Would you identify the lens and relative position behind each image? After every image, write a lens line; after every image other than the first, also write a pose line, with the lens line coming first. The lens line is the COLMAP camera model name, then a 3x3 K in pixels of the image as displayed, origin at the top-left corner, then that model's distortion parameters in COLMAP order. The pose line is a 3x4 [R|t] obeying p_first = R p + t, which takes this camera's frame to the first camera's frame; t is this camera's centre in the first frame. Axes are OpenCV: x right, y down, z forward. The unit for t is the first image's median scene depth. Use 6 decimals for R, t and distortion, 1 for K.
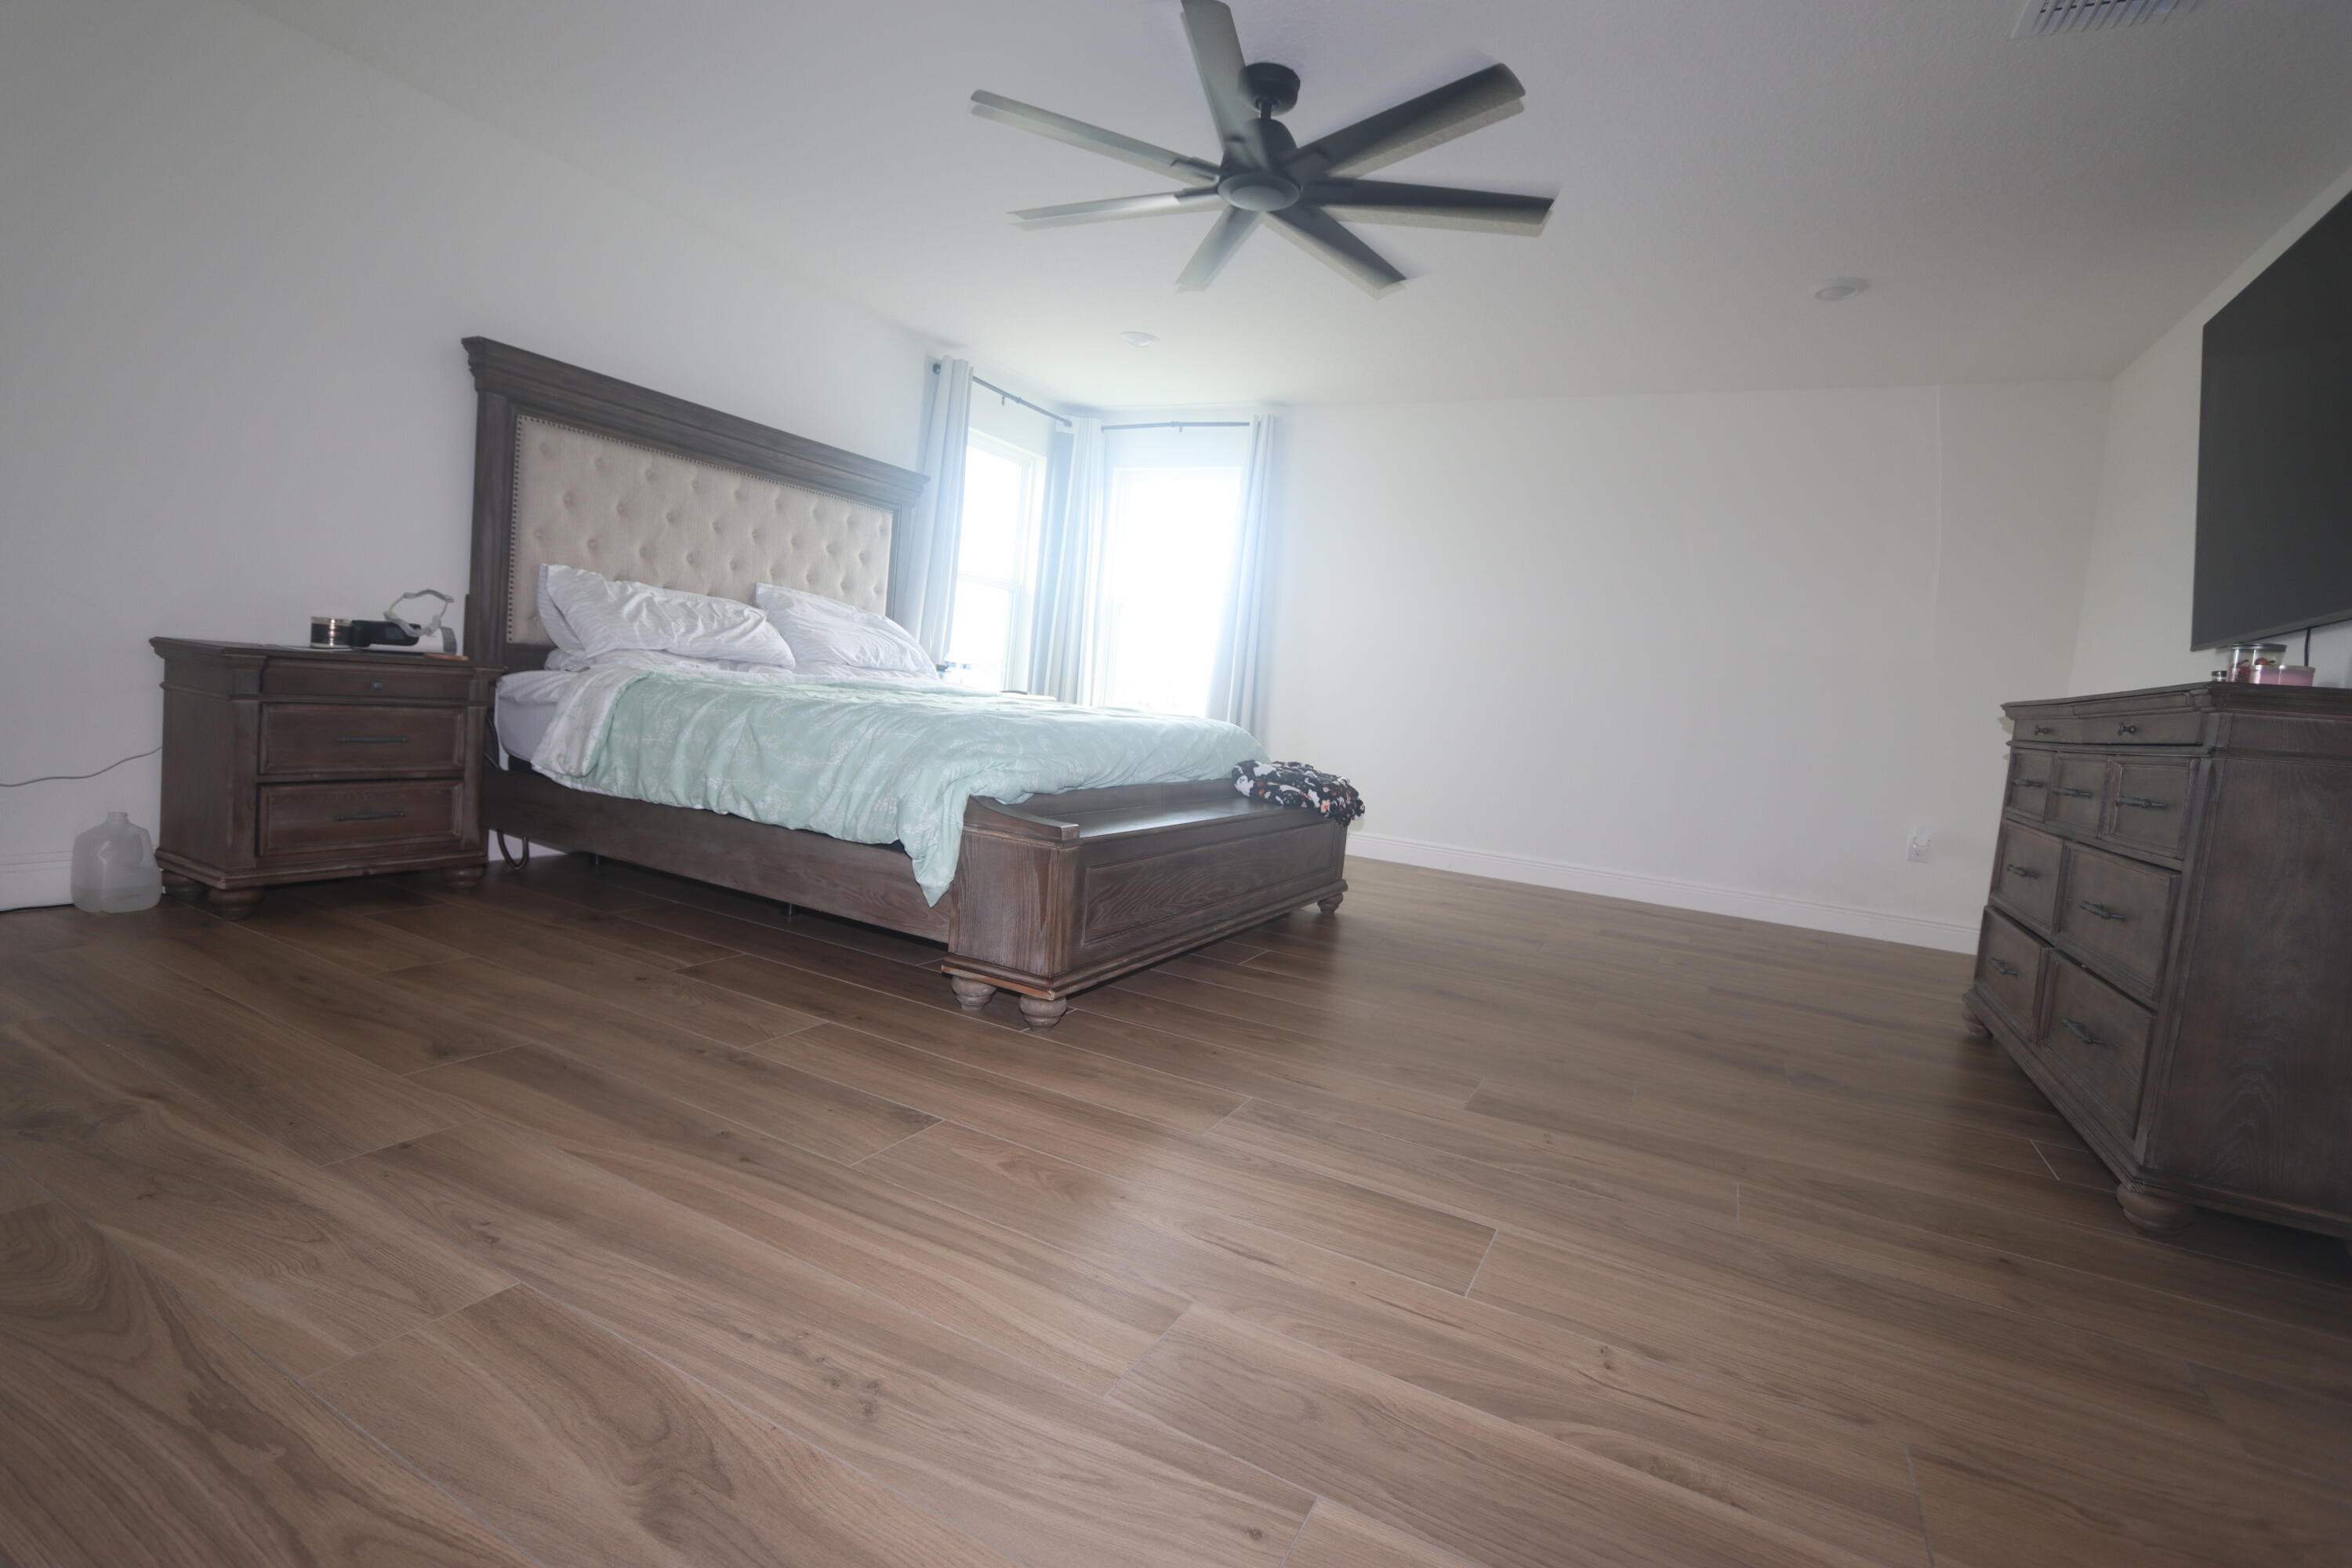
lens RADIAL K [[1055.6, 0, 1144.3], [0, 1055.6, 781.7], [0, 0, 1]] dist [0.000376, 0.000094]
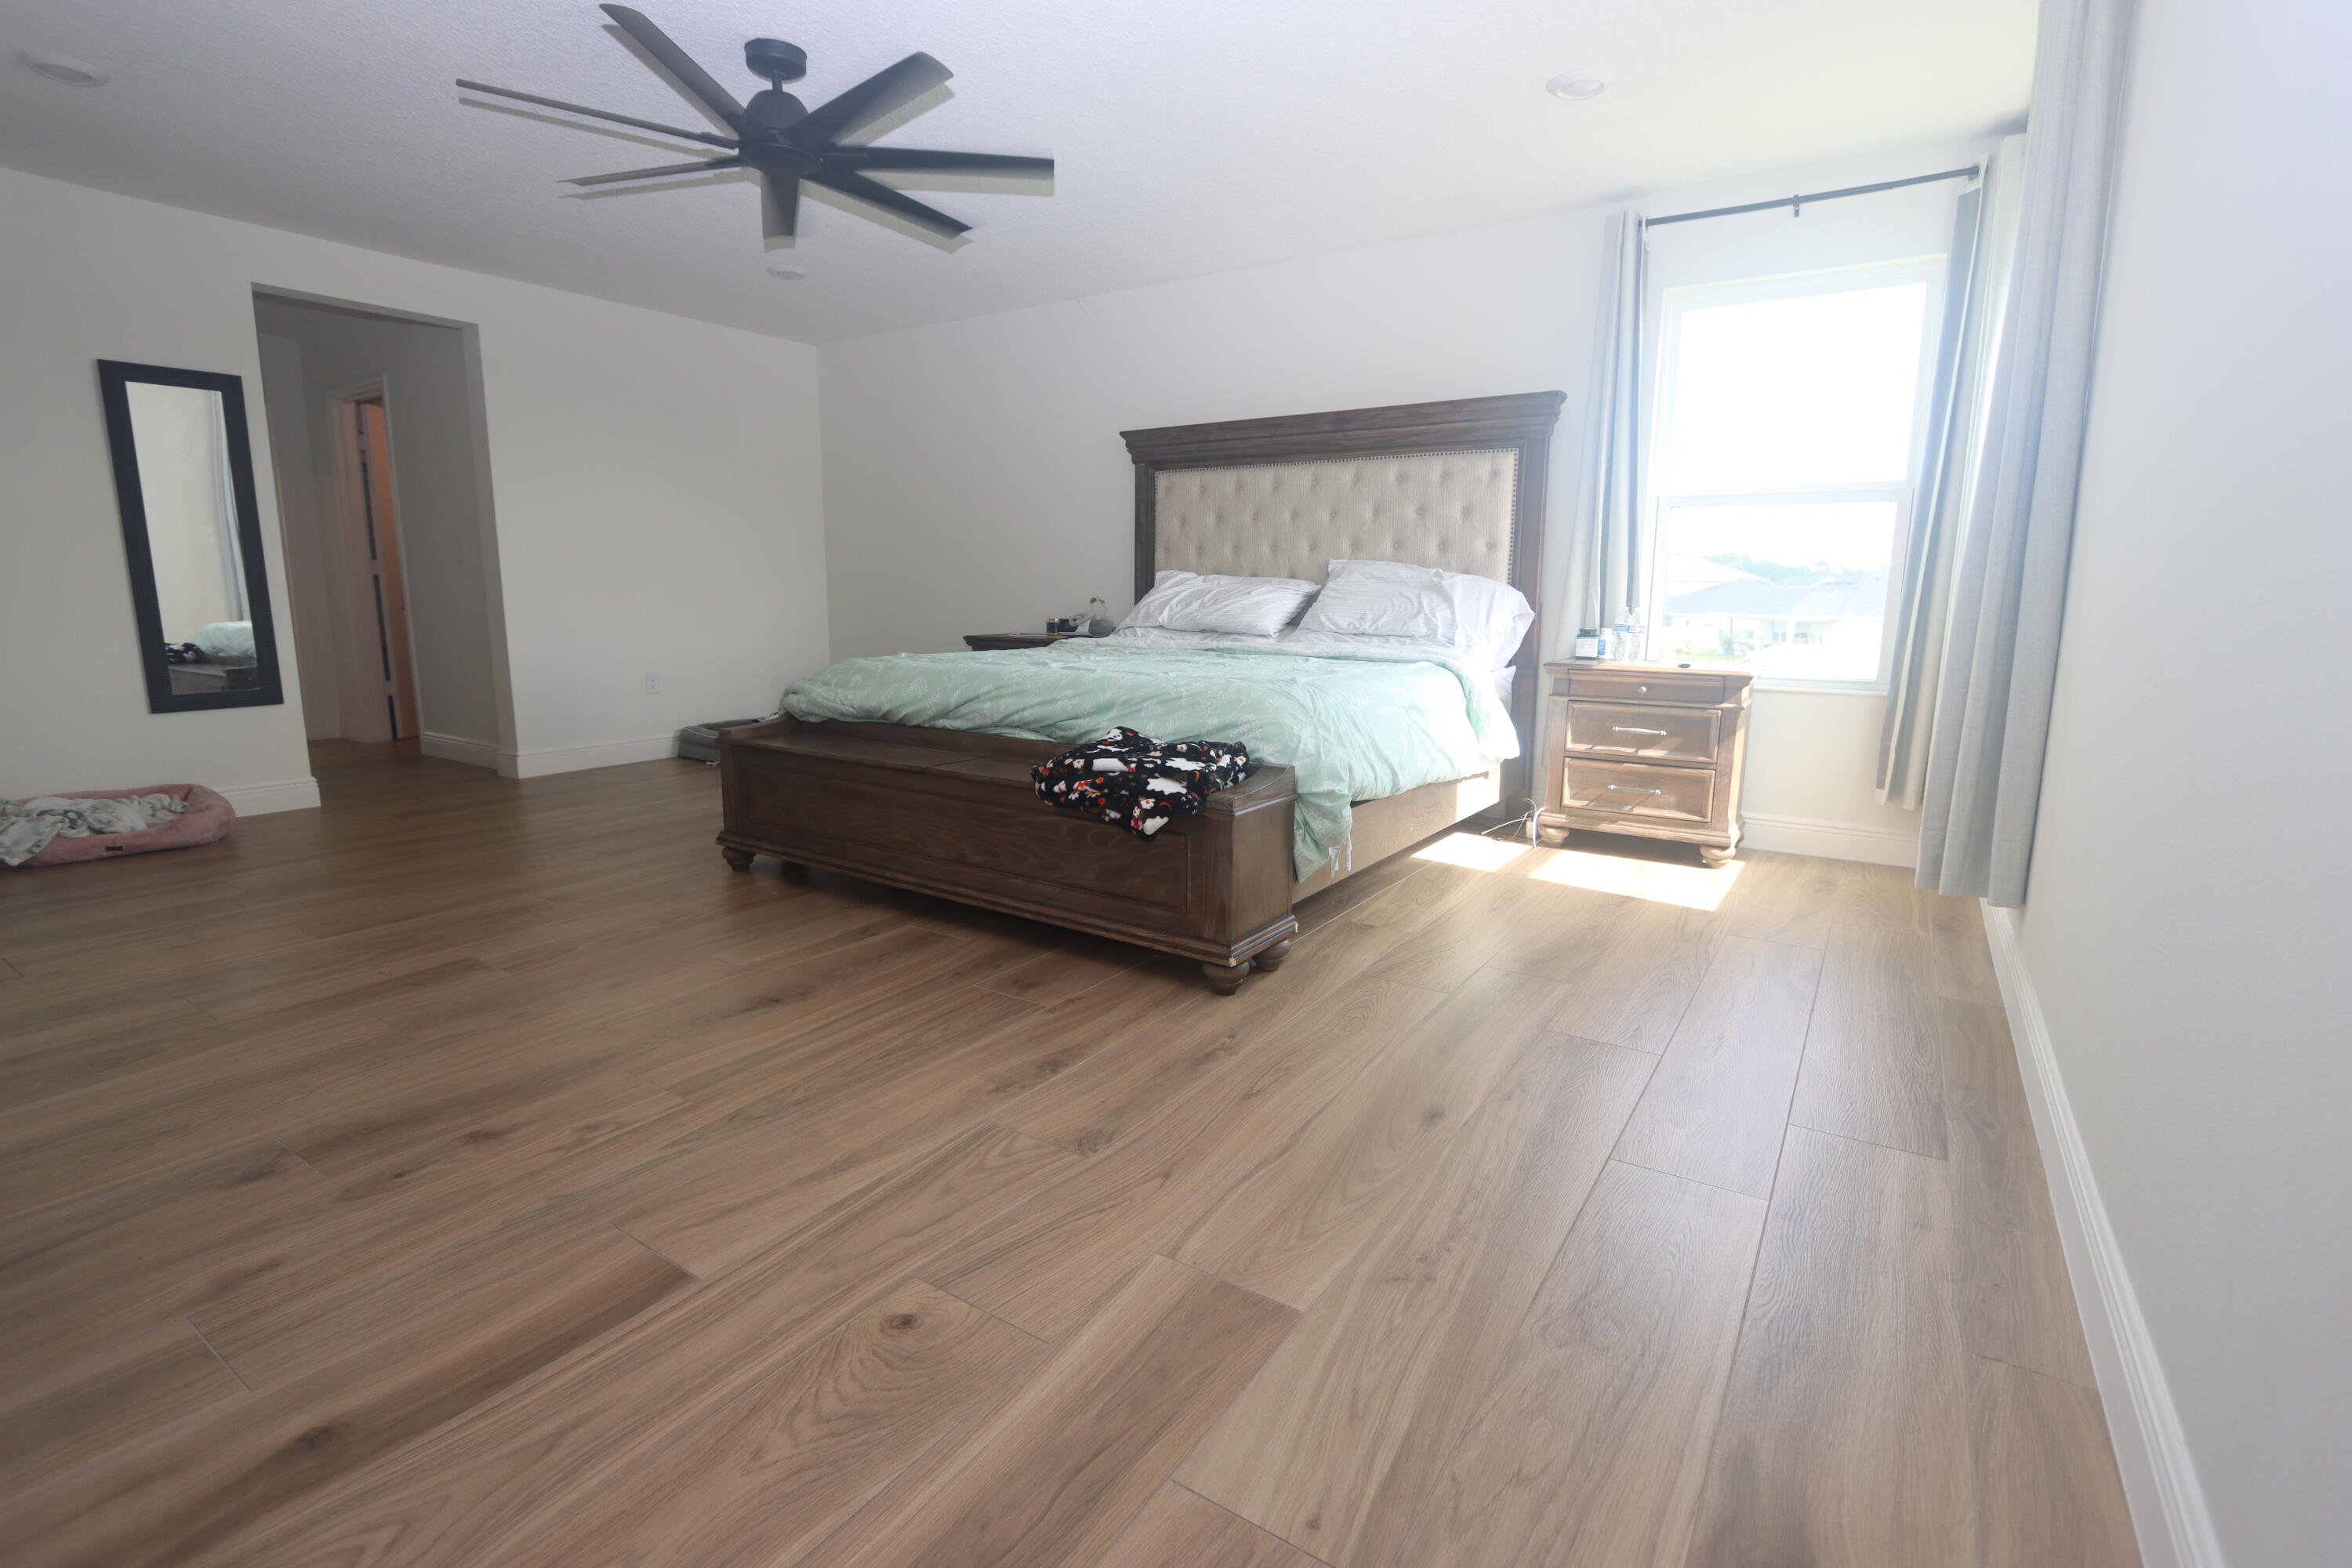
lens RADIAL K [[1085.5, 0, 1176.6], [0, 1085.5, 769.1], [0, 0, 1]] dist [-0.011608, 0.000360]
pose [[-0.077435, 0.061823, -0.995079, 0.900392], [-0.124611, 0.989649, 0.071182, -0.048491], [0.989179, 0.129509, -0.068930, 1.163108]]
